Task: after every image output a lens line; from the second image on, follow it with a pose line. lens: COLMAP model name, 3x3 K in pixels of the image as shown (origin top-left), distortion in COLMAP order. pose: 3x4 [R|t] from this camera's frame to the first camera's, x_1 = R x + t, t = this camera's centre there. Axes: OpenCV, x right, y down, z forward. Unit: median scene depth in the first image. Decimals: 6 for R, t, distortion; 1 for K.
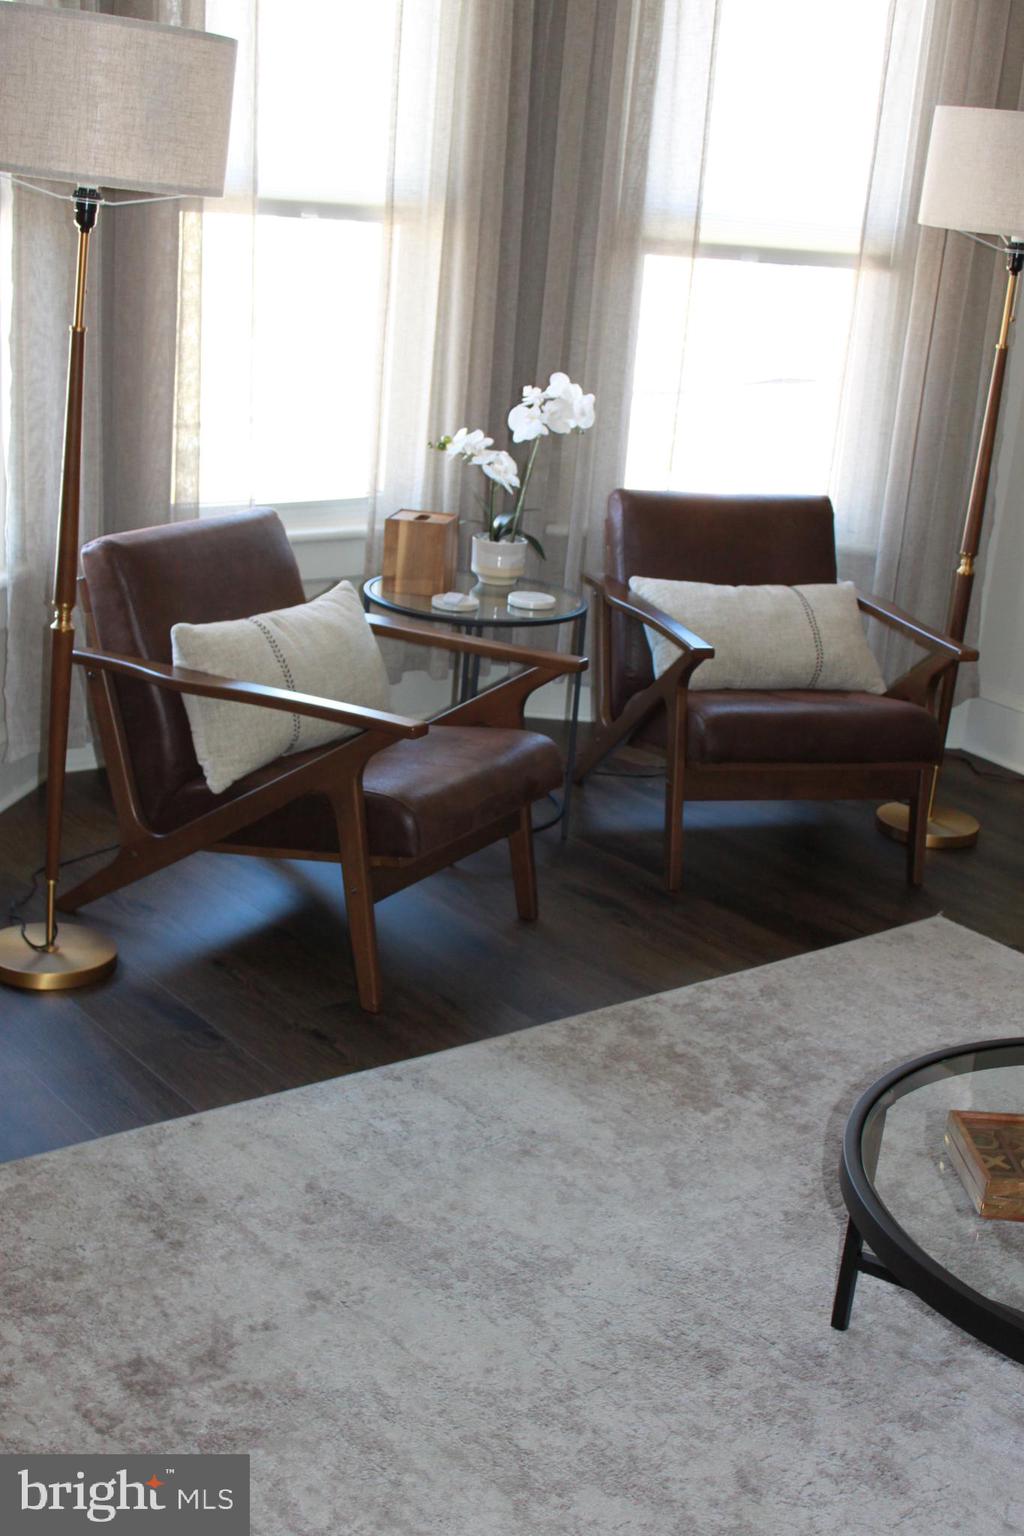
lens RADIAL K [[1988.3, 0, 508.7], [0, 1988.3, 798.4], [0, 0, 1]] dist [-0.060025, -0.010251]
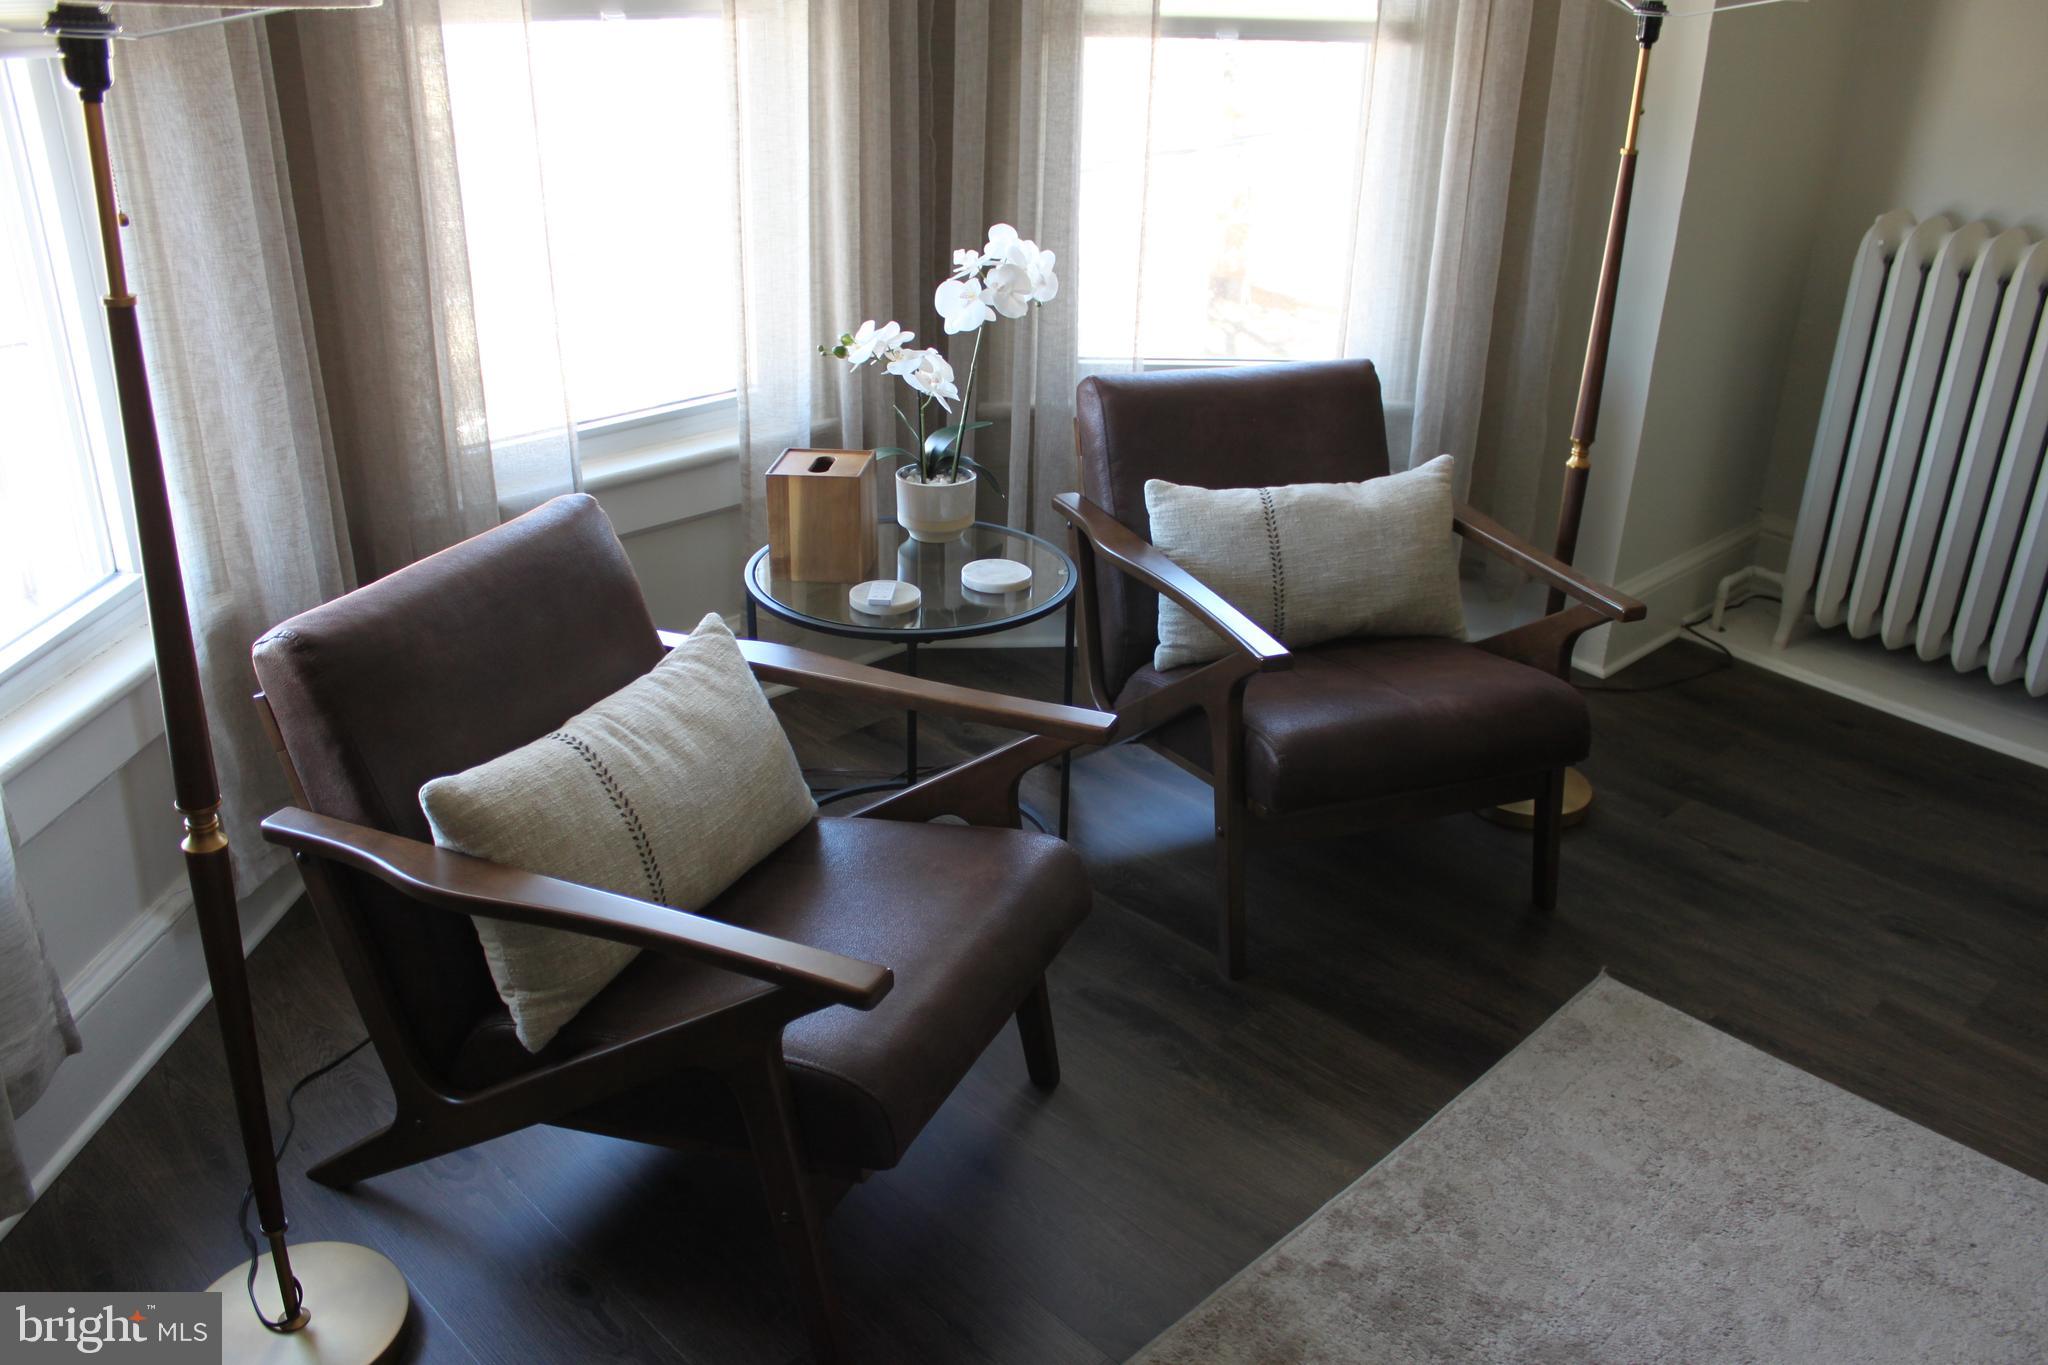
lens RADIAL K [[1689.0, 0, 1039.9], [0, 1689.0, 697.3], [0, 0, 1]] dist [-0.177504, 0.155647]
pose [[0.992146, -0.093994, 0.082528, -0.024116], [0.083014, 0.988338, 0.127661, -0.127808], [-0.093565, -0.119808, 0.988378, 0.419993]]
